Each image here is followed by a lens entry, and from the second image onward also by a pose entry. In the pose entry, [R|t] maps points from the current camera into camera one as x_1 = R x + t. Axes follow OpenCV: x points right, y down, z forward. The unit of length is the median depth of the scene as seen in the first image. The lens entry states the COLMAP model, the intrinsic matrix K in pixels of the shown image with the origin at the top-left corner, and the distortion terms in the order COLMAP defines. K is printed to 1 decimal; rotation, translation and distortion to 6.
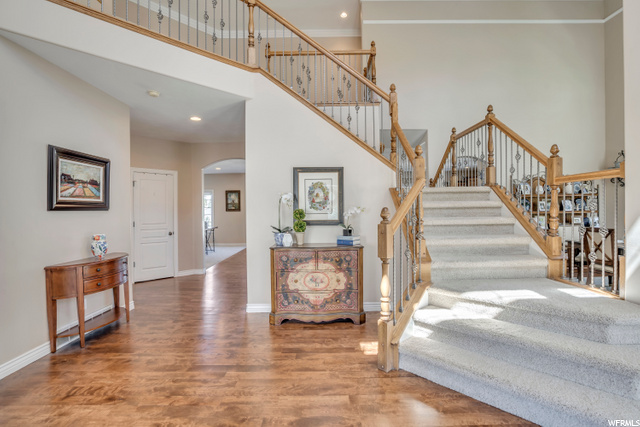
lens RADIAL K [[300.0, 0, 320.0], [0, 300.0, 213.5], [0, 0, 1]] dist [-0.063378, 0.024077]
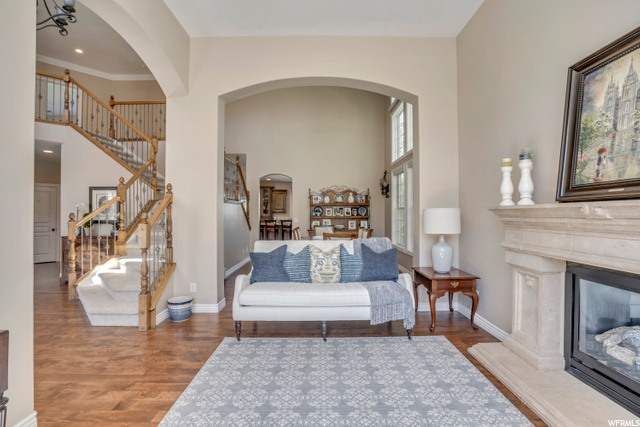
lens RADIAL K [[300.0, 0, 320.0], [0, 300.0, 213.5], [0, 0, 1]] dist [-0.063378, 0.024077]
pose [[0.999946, 0.009870, 0.003176, 1.315750], [-0.009832, 0.999886, -0.011478, -0.007655], [-0.003289, 0.011446, 0.999929, -0.631581]]
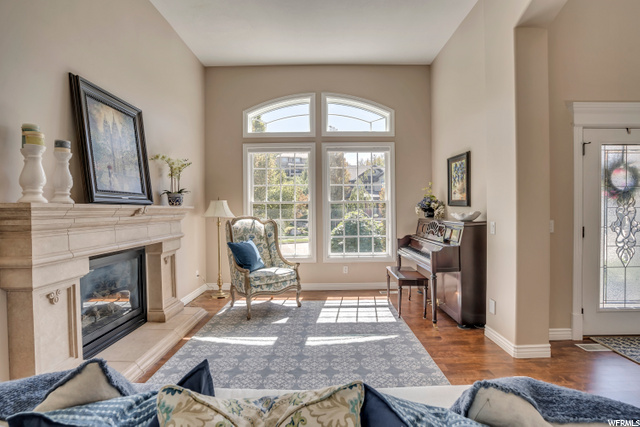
lens RADIAL K [[300.0, 0, 320.0], [0, 300.0, 213.5], [0, 0, 1]] dist [-0.063378, 0.024077]
pose [[-0.999697, 0.024602, -0.001008, 1.305816], [0.024575, 0.999476, 0.021056, -0.022611], [0.001526, 0.021025, -0.999778, 0.888622]]
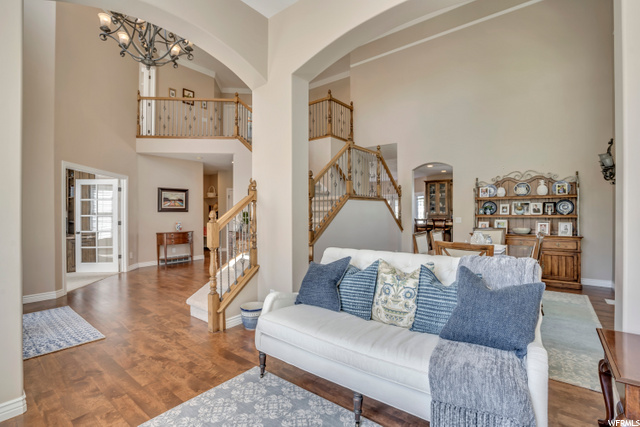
lens RADIAL K [[300.0, 0, 320.0], [0, 300.0, 213.5], [0, 0, 1]] dist [-0.063378, 0.024077]
pose [[0.785303, 0.010277, -0.619026, 1.610776], [-0.010904, 0.999937, 0.002768, -0.016149], [0.619015, 0.004576, 0.785366, -0.182001]]
